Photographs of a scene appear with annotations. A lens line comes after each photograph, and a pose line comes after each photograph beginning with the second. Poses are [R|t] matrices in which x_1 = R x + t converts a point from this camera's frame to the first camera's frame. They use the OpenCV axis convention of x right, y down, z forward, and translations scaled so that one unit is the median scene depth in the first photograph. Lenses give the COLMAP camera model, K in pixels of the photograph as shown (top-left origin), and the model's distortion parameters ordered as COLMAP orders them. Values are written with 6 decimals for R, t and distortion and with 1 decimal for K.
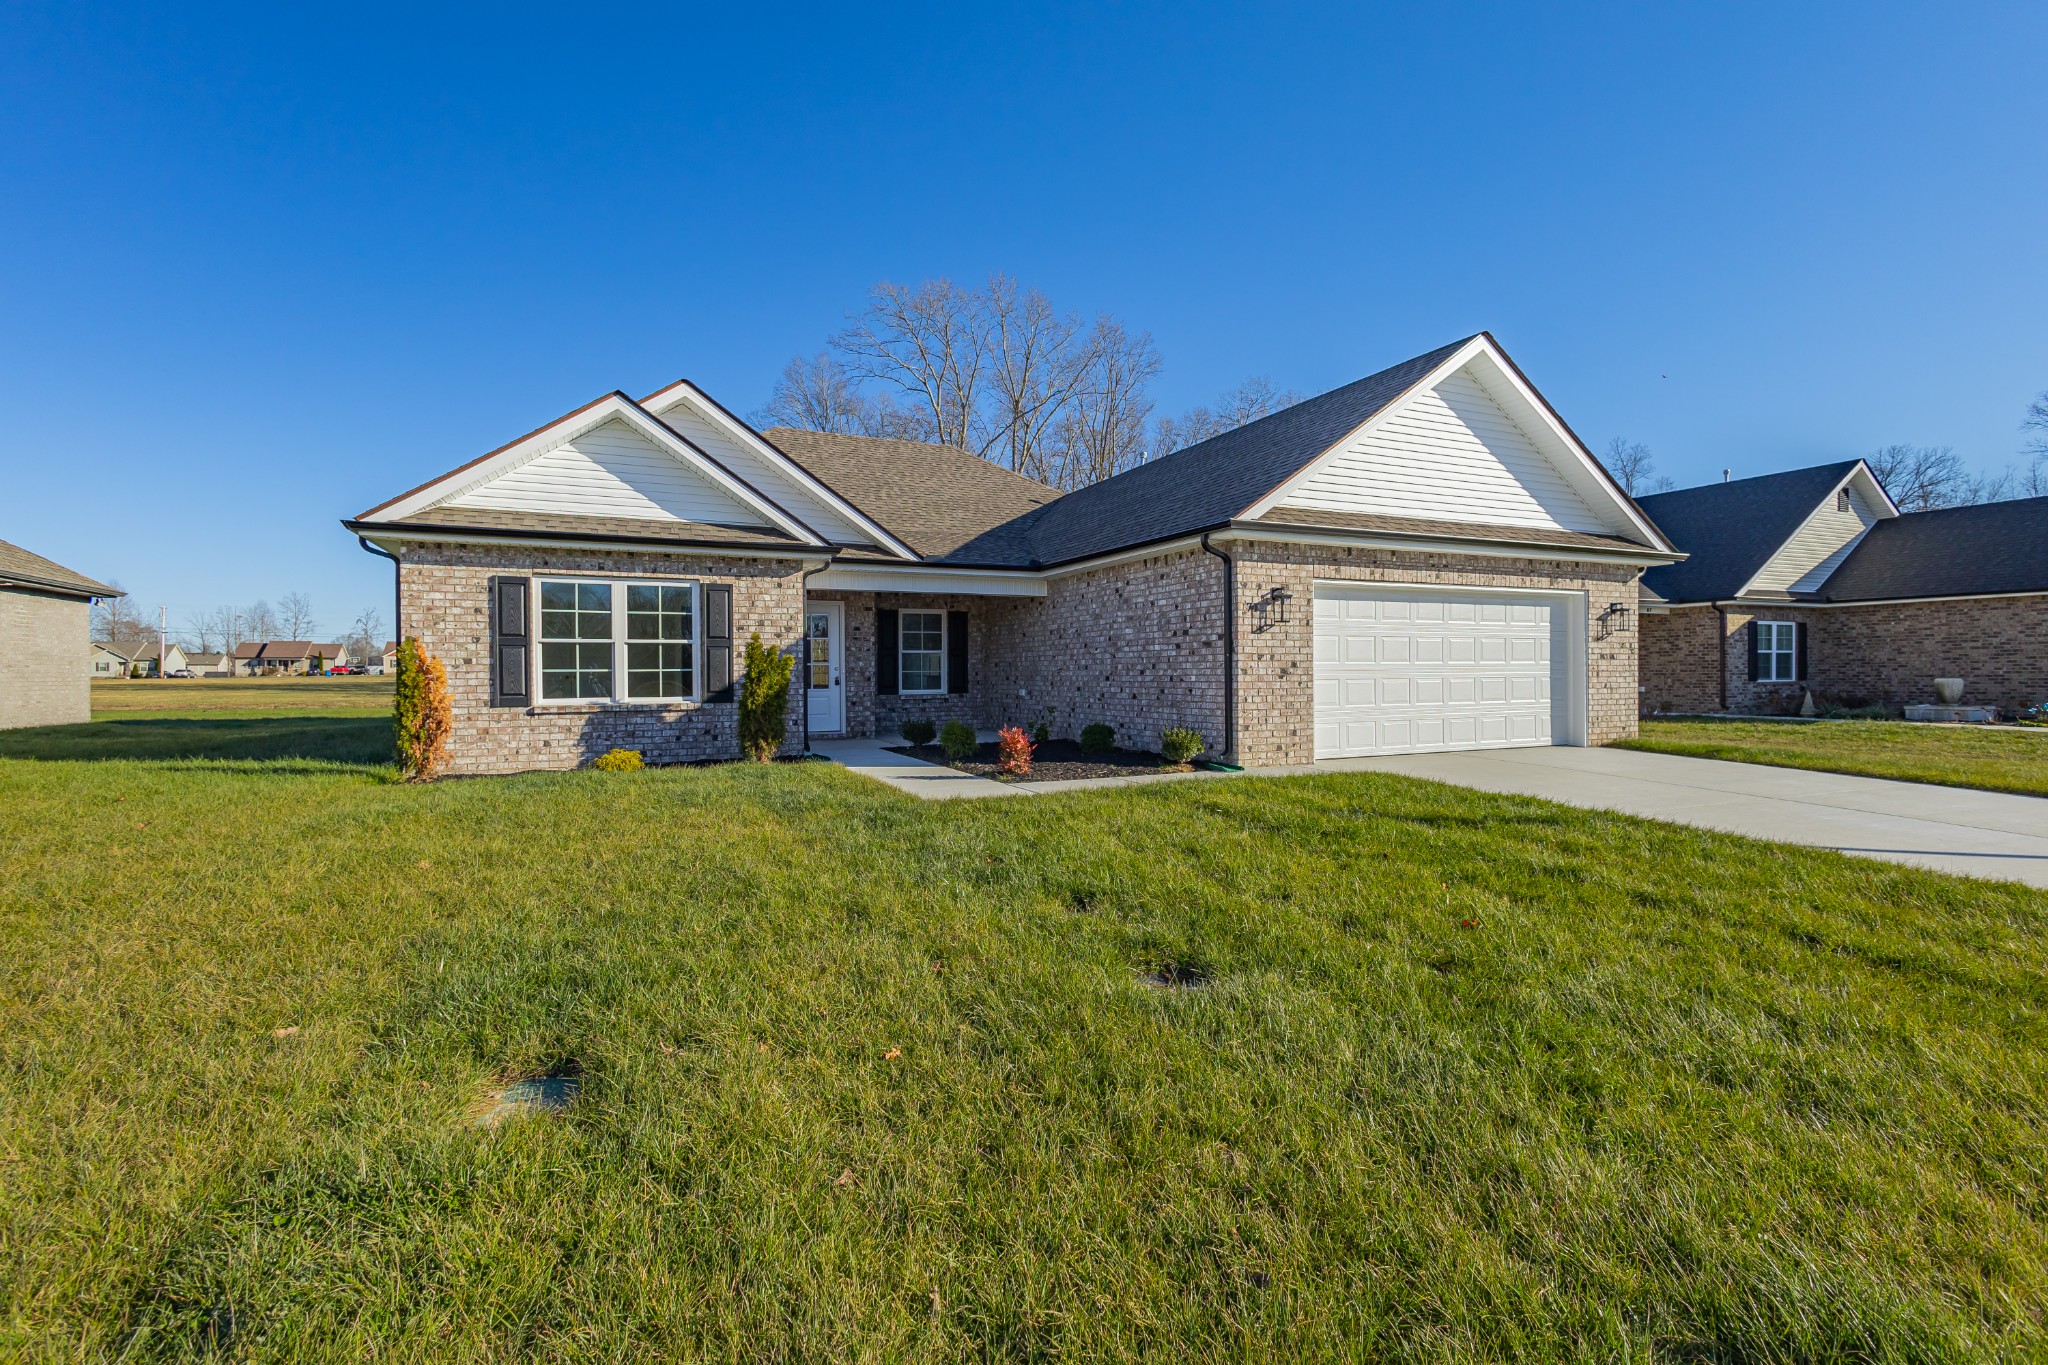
lens RADIAL K [[914.9, 0, 1026.7], [0, 914.9, 679.3], [0, 0, 1]] dist [0.015152, -0.005276]
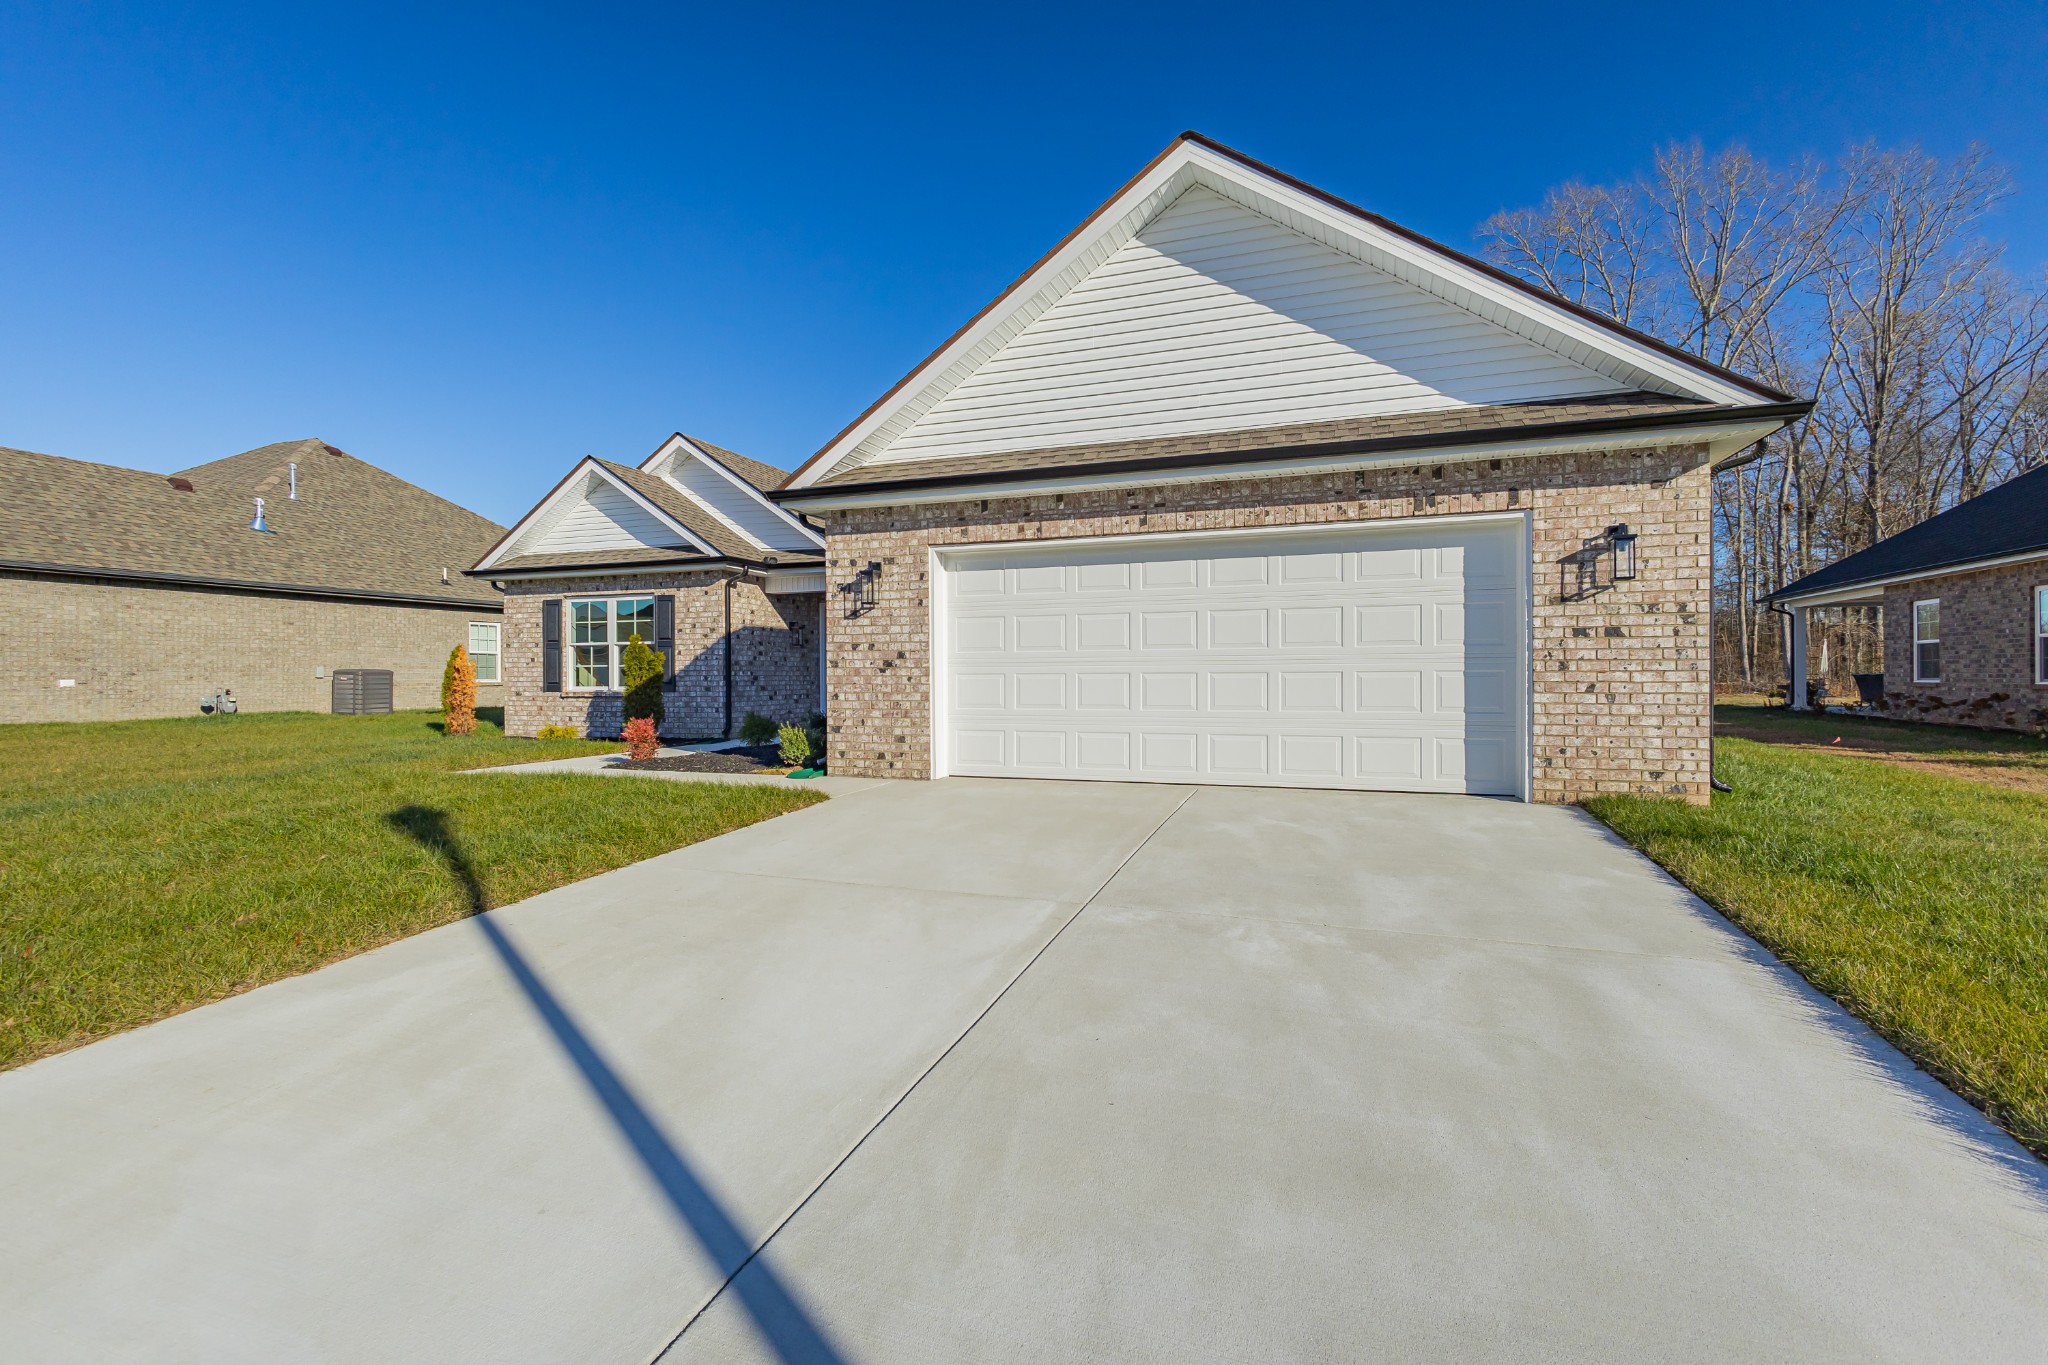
lens RADIAL K [[914.9, 0, 1026.7], [0, 914.9, 679.3], [0, 0, 1]] dist [0.015152, -0.005276]
pose [[0.708899, 0.006402, -0.705280, 0.920676], [-0.004752, 0.999979, 0.004300, 0.001349], [0.705294, 0.000304, 0.708915, 0.491288]]
